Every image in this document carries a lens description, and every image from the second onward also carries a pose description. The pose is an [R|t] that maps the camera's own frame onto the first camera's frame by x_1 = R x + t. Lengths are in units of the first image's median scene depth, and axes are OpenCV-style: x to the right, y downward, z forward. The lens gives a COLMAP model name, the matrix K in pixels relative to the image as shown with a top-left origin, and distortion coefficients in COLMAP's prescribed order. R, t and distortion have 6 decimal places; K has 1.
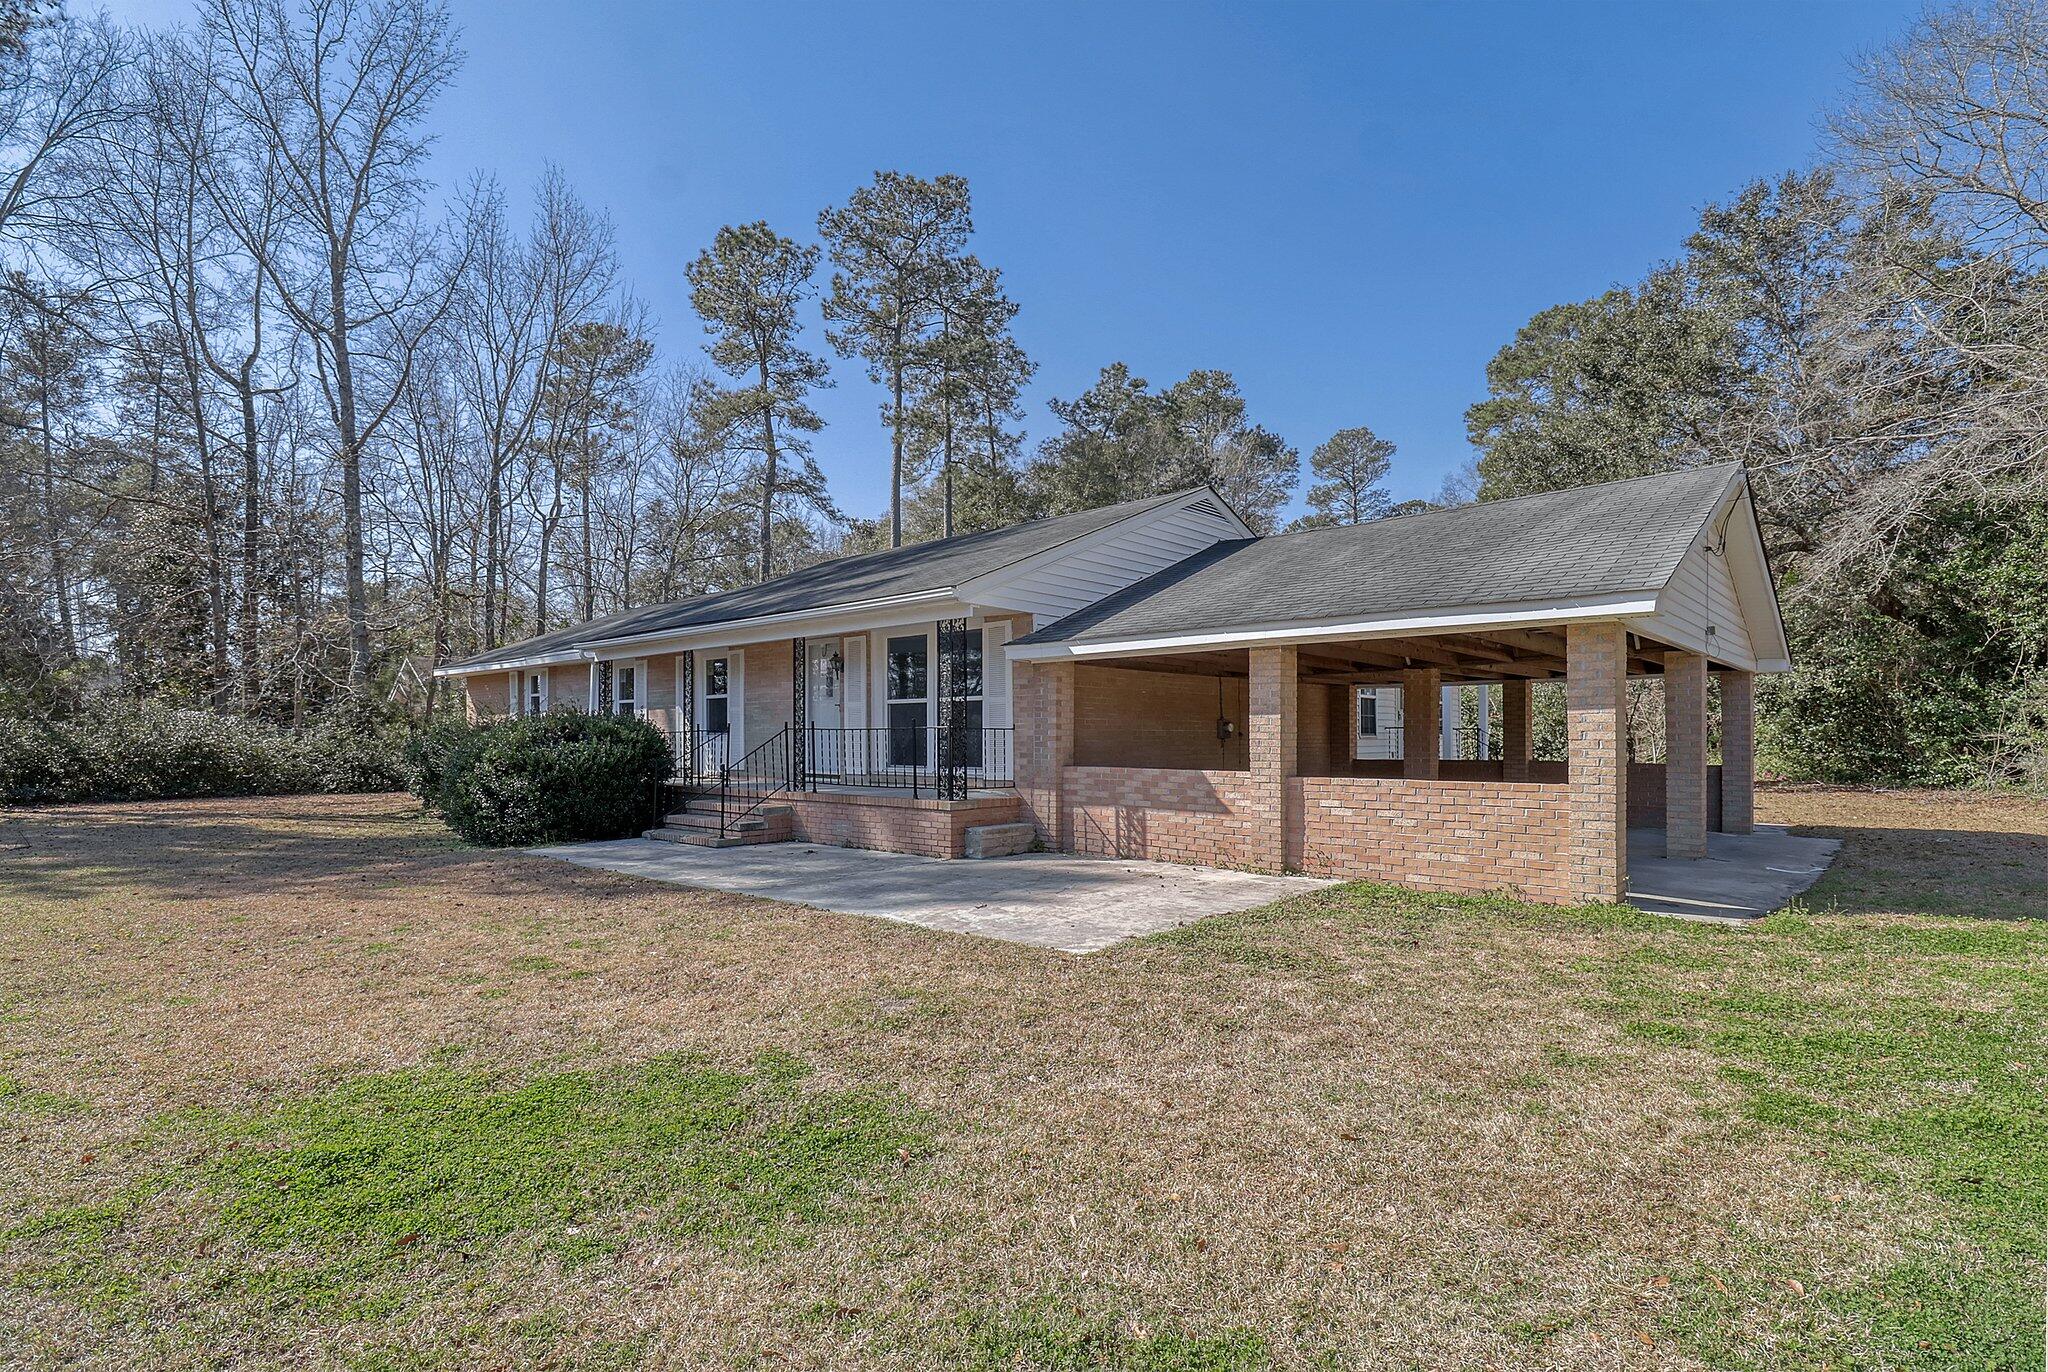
lens RADIAL K [[949.1, 0, 850.5], [0, 949.1, 688.1], [0, 0, 1]] dist [-0.000889, -0.000216]
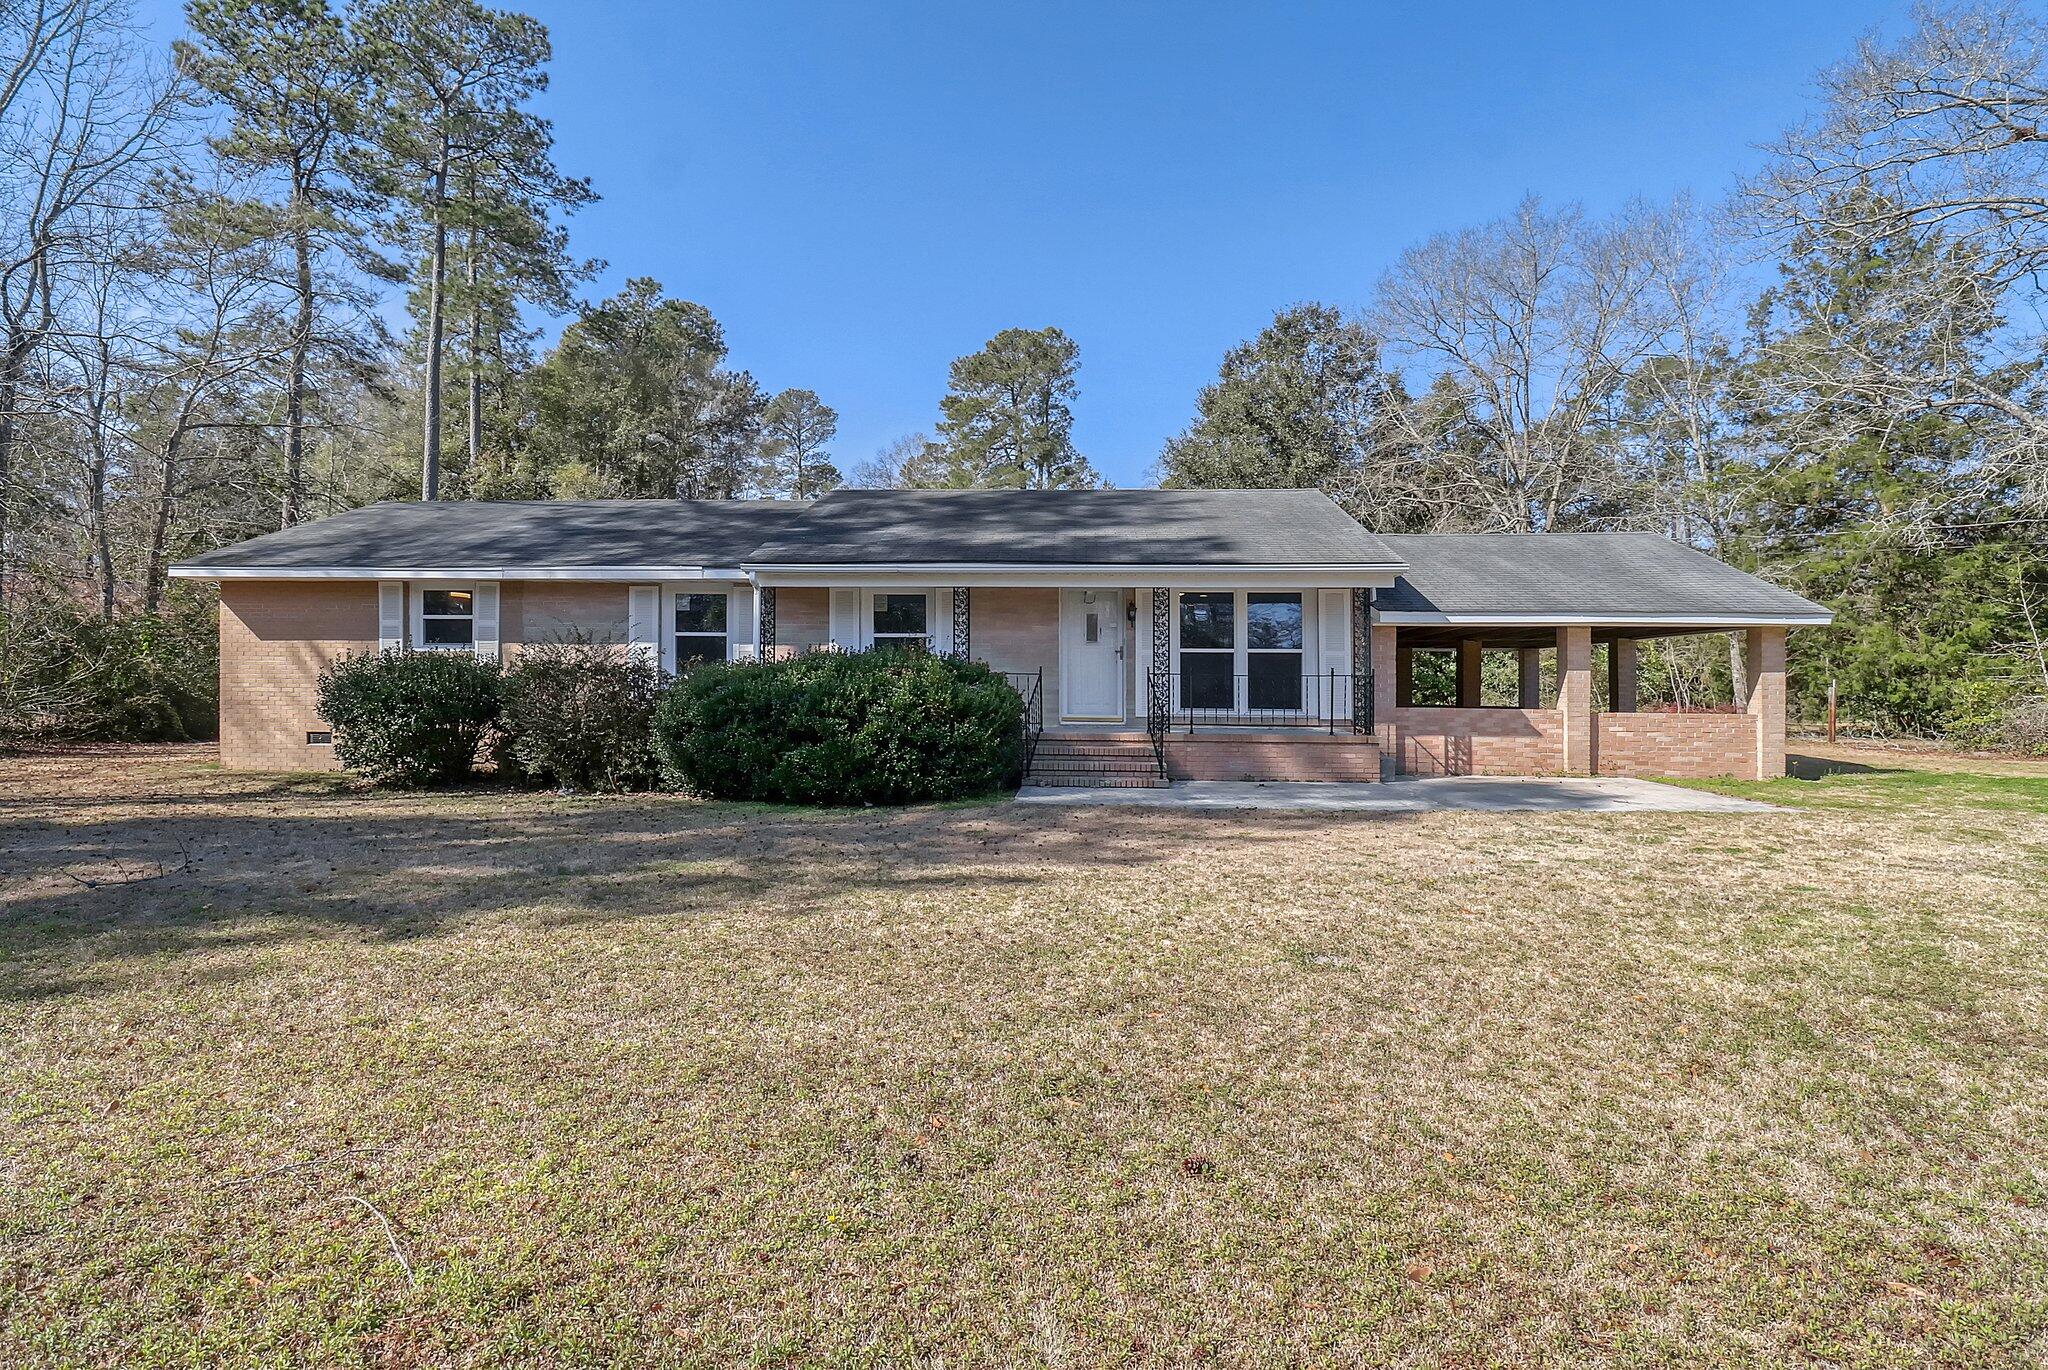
lens RADIAL K [[997.5, 0, 892.6], [0, 997.5, 685.5], [0, 0, 1]] dist [-0.001778, -0.000394]
pose [[0.777964, 0.002462, 0.628305, -1.021620], [-0.042527, 0.997905, 0.048747, 0.014569], [-0.626869, -0.064643, 0.776439, 0.337260]]
